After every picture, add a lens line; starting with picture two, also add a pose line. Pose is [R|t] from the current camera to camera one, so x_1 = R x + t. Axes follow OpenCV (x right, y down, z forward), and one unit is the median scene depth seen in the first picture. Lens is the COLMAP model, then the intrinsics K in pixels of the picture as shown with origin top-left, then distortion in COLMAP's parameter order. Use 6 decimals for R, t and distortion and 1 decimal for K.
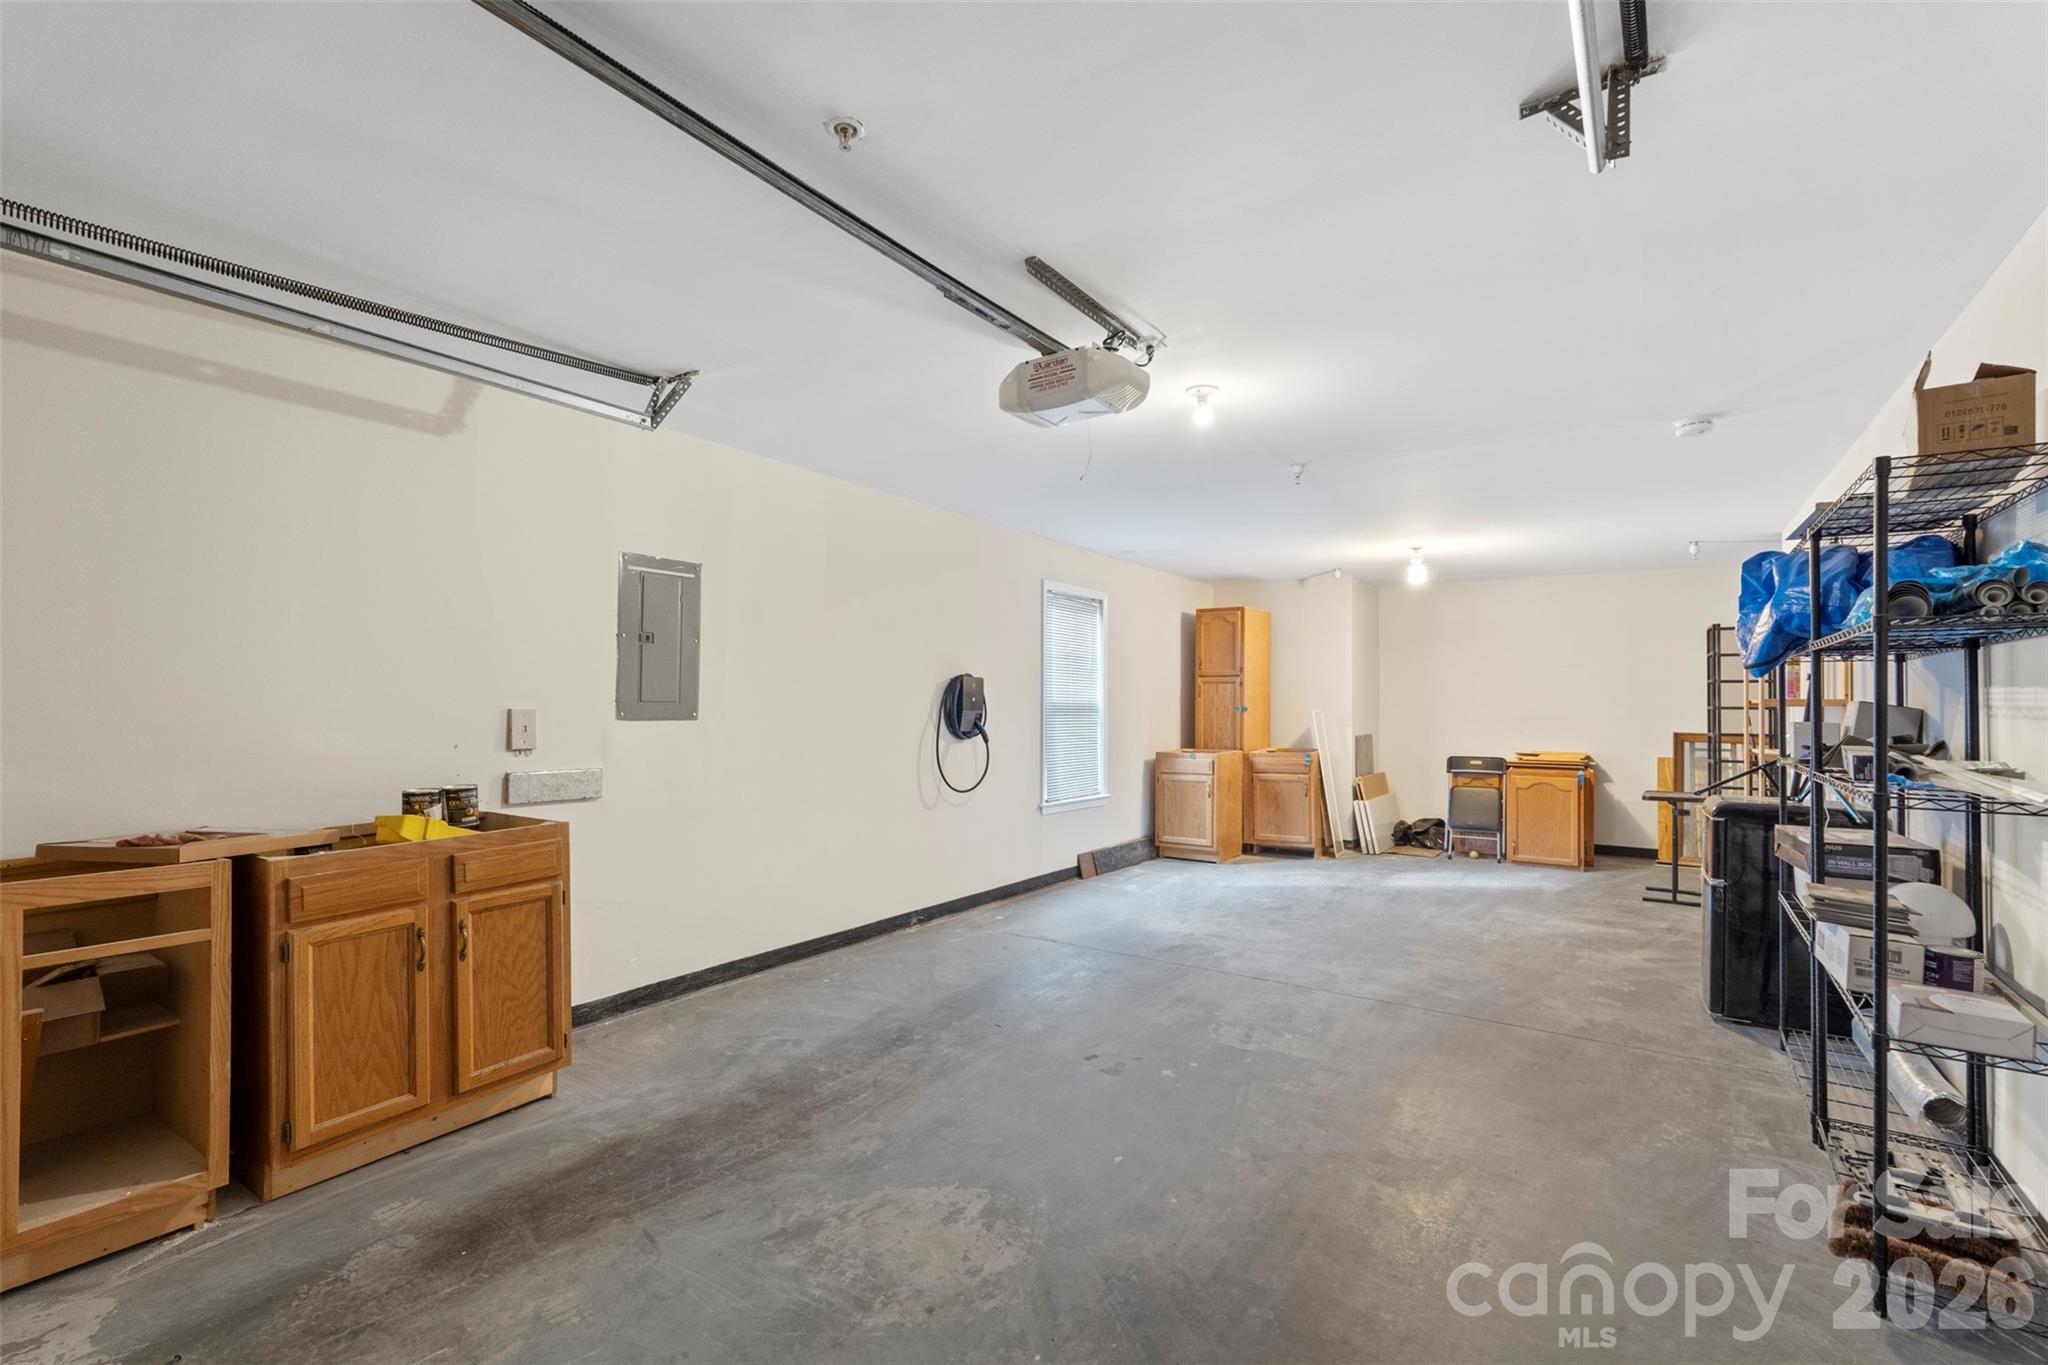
lens RADIAL K [[909.2, 0, 1027.4], [0, 909.2, 687.9], [0, 0, 1]] dist [-0.001524, 0.000233]
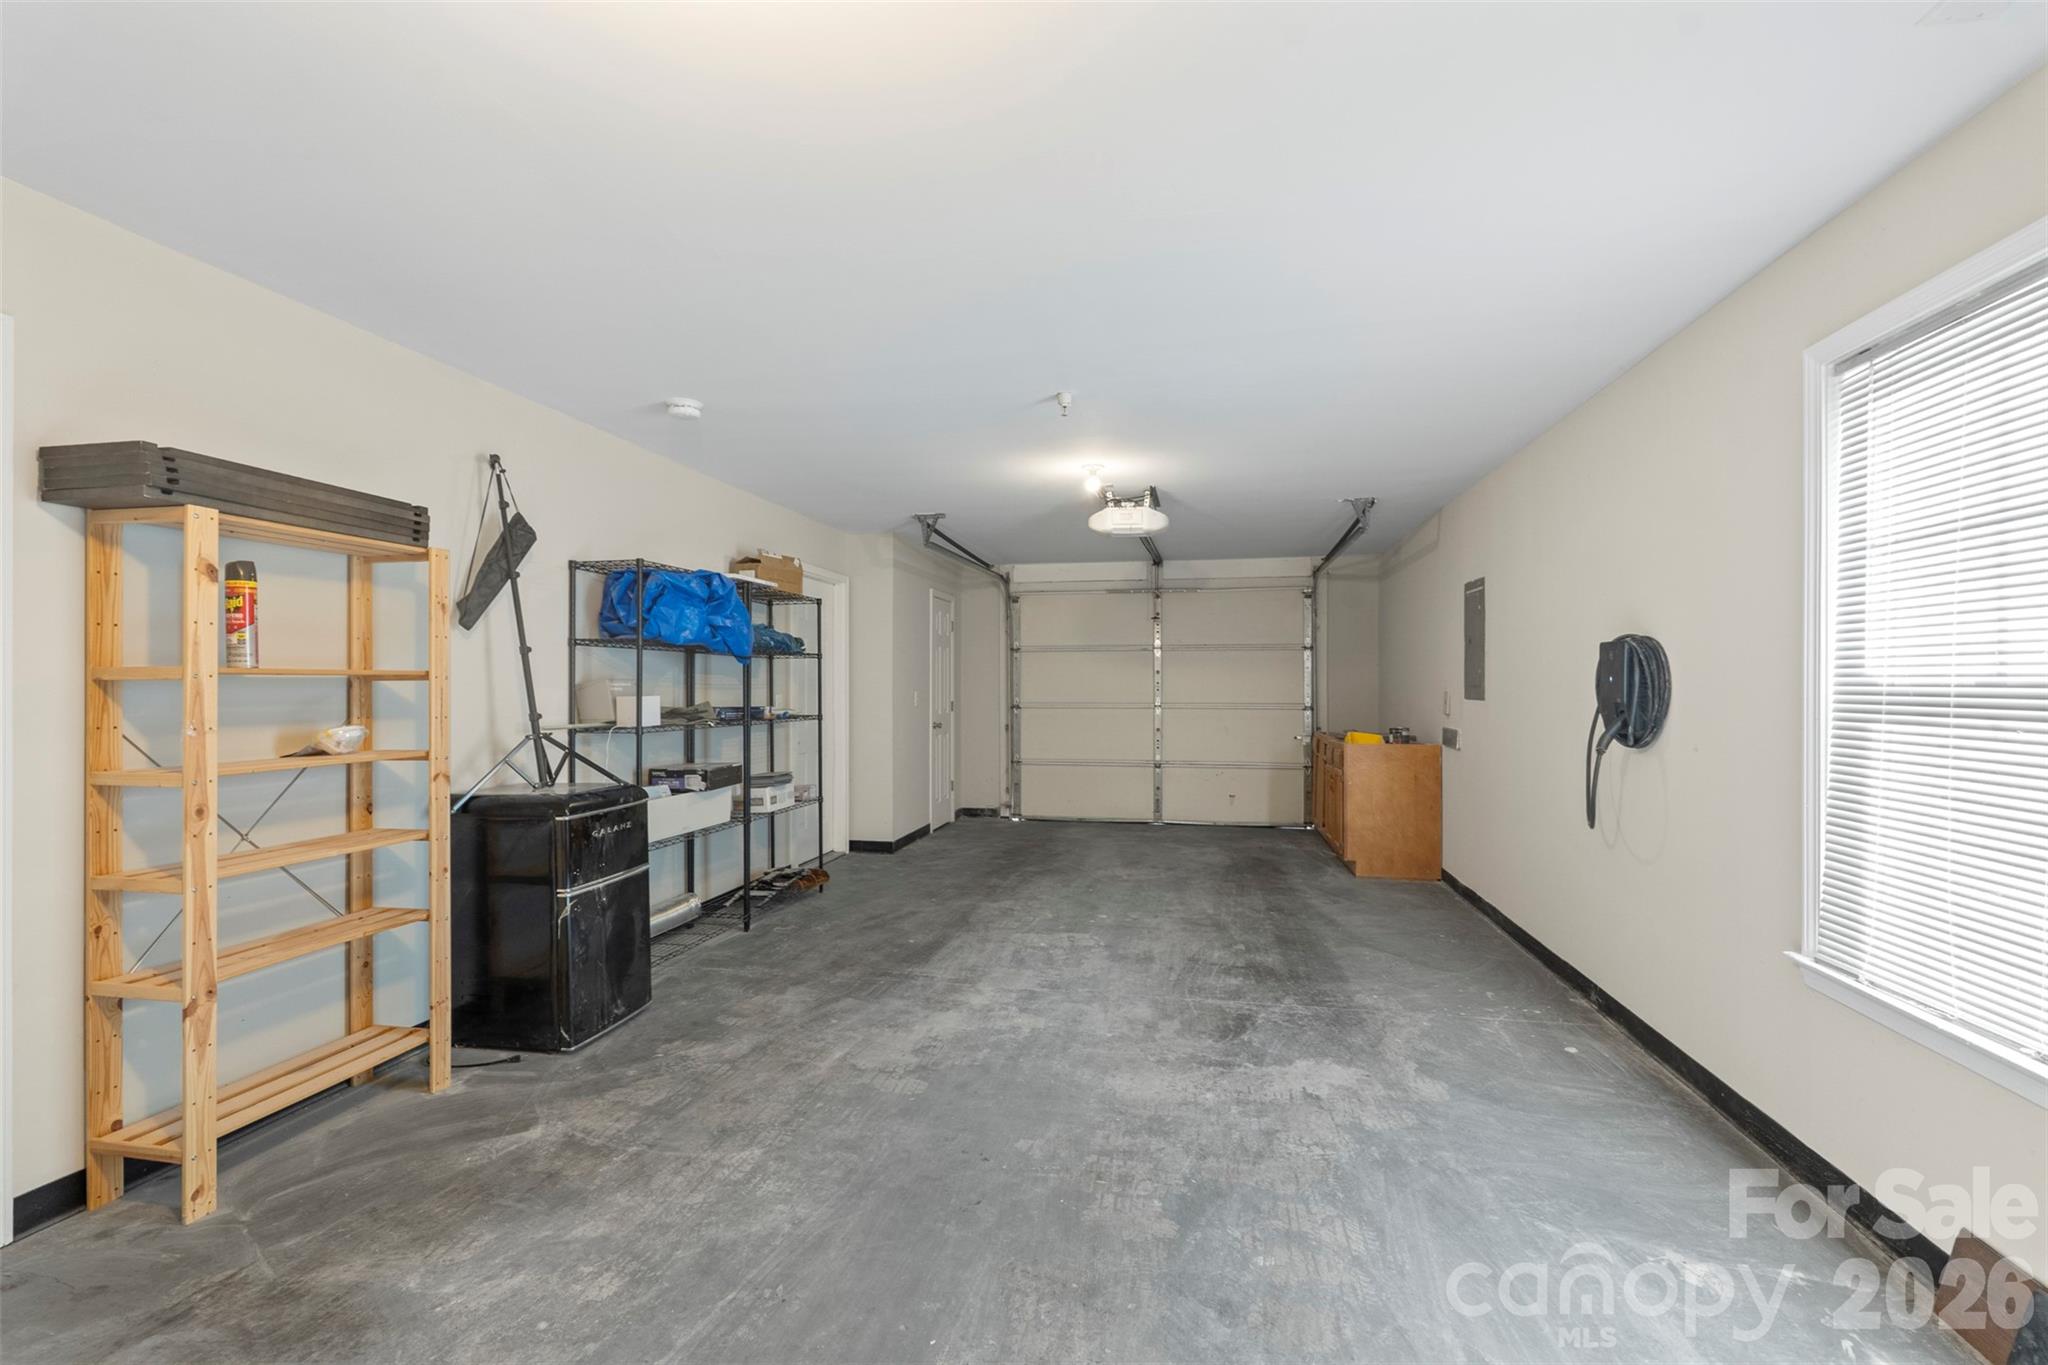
lens RADIAL K [[909.2, 0, 1027.4], [0, 909.2, 687.9], [0, 0, 1]] dist [-0.001524, 0.000233]
pose [[-0.919479, -0.008120, -0.393055, 0.610734], [-0.001513, 0.999852, -0.017117, 0.033842], [0.393136, -0.015145, -0.919356, 1.631842]]
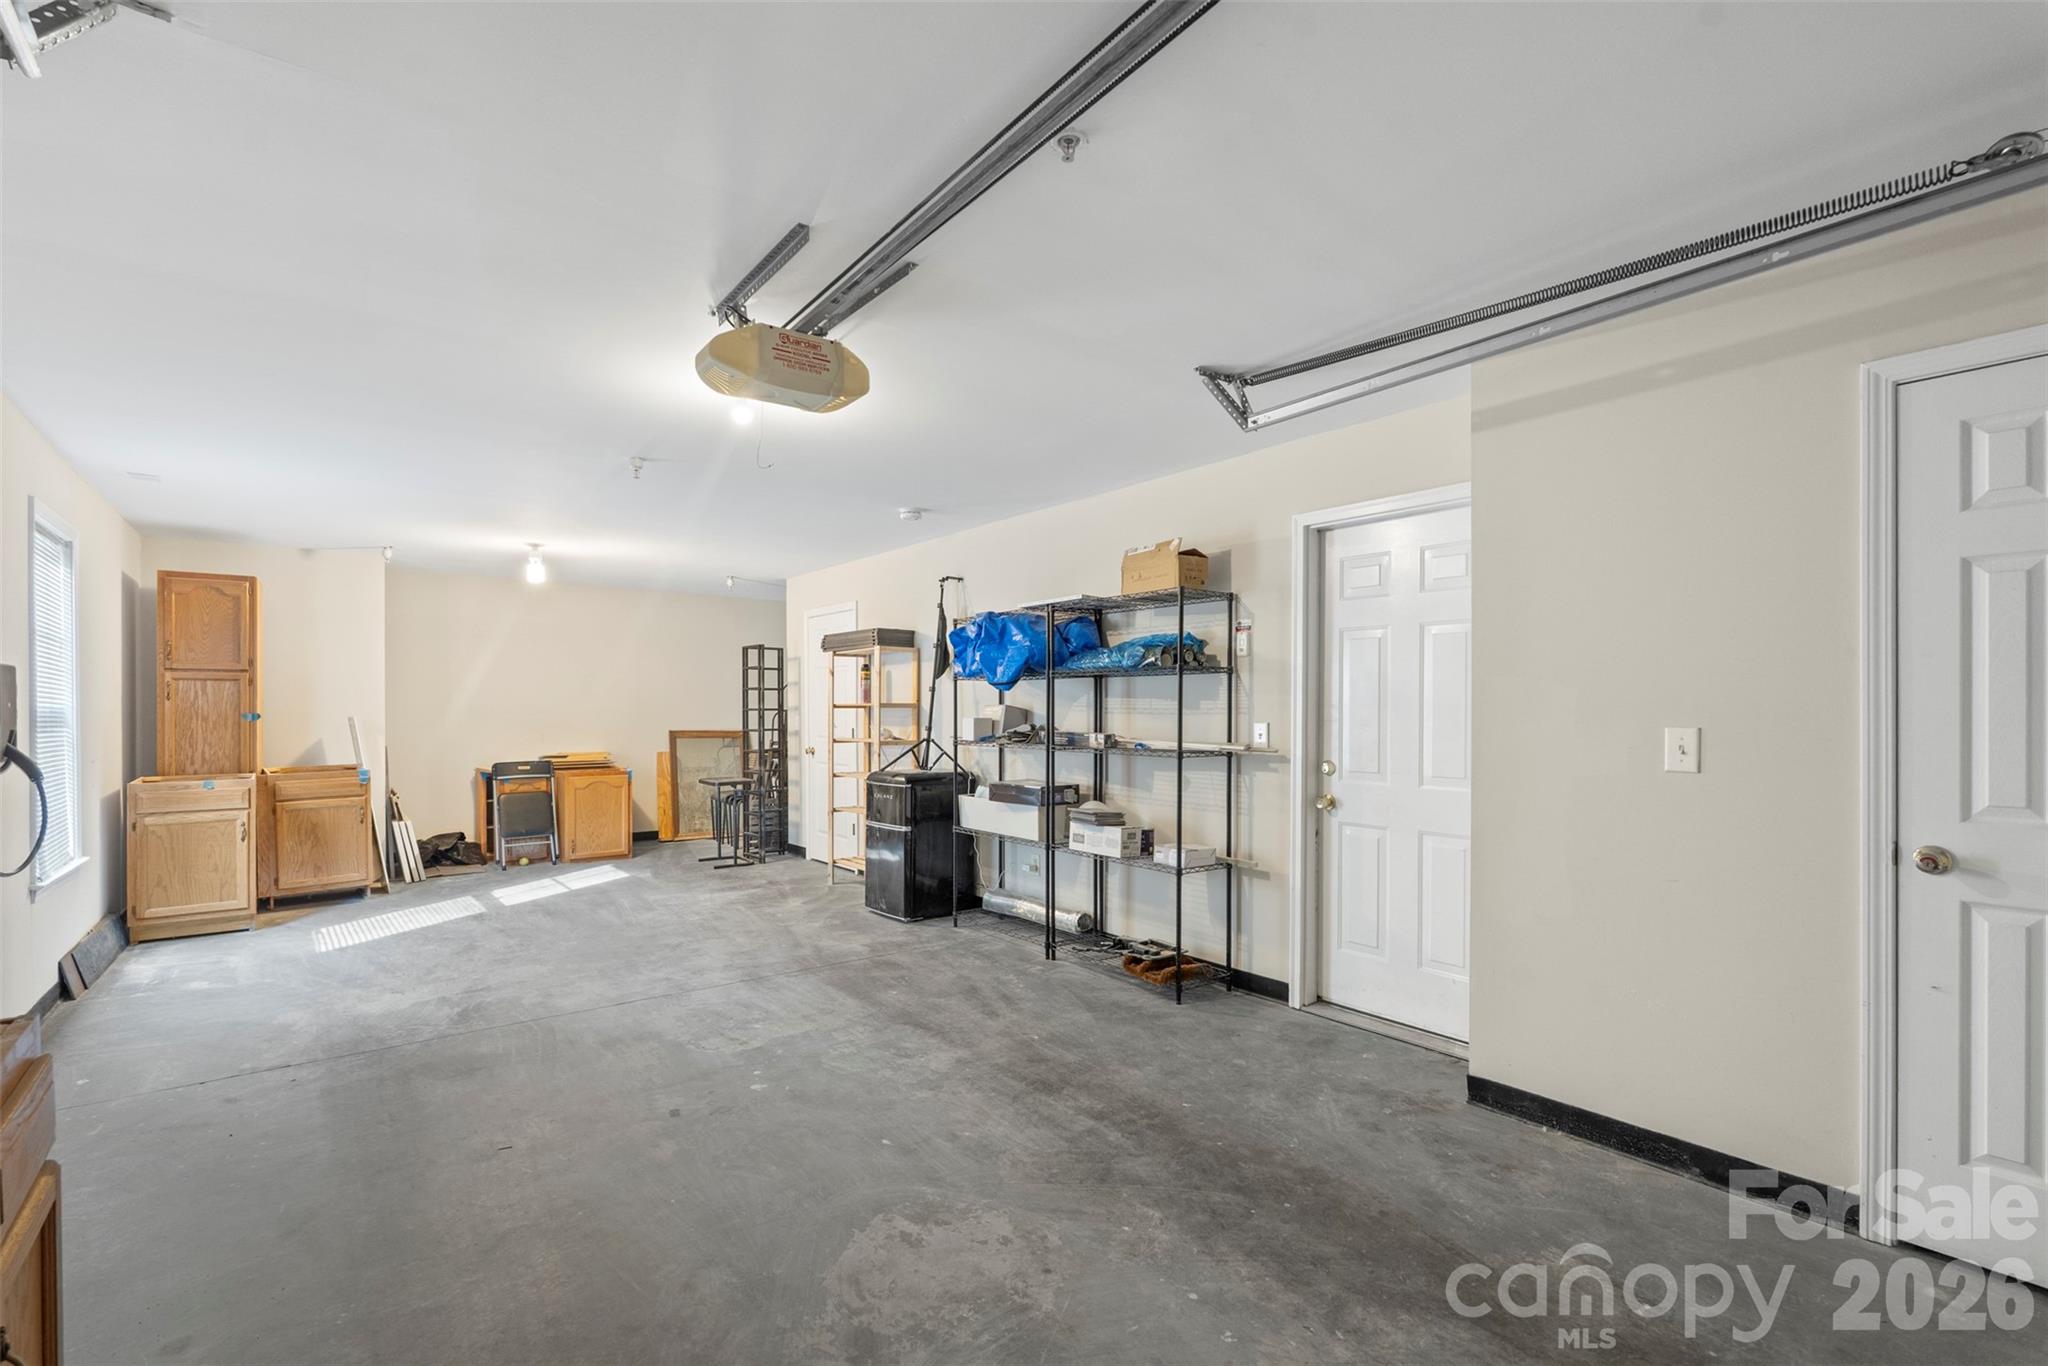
lens RADIAL K [[925.7, 0, 1041.3], [0, 925.7, 712.6], [0, 0, 1]] dist [-0.000751, 0.000088]
pose [[0.299545, -0.012077, 0.954006, -0.472982], [-0.012031, 0.999793, 0.016434, 0.000103], [-0.954006, -0.016400, 0.299338, 0.281135]]
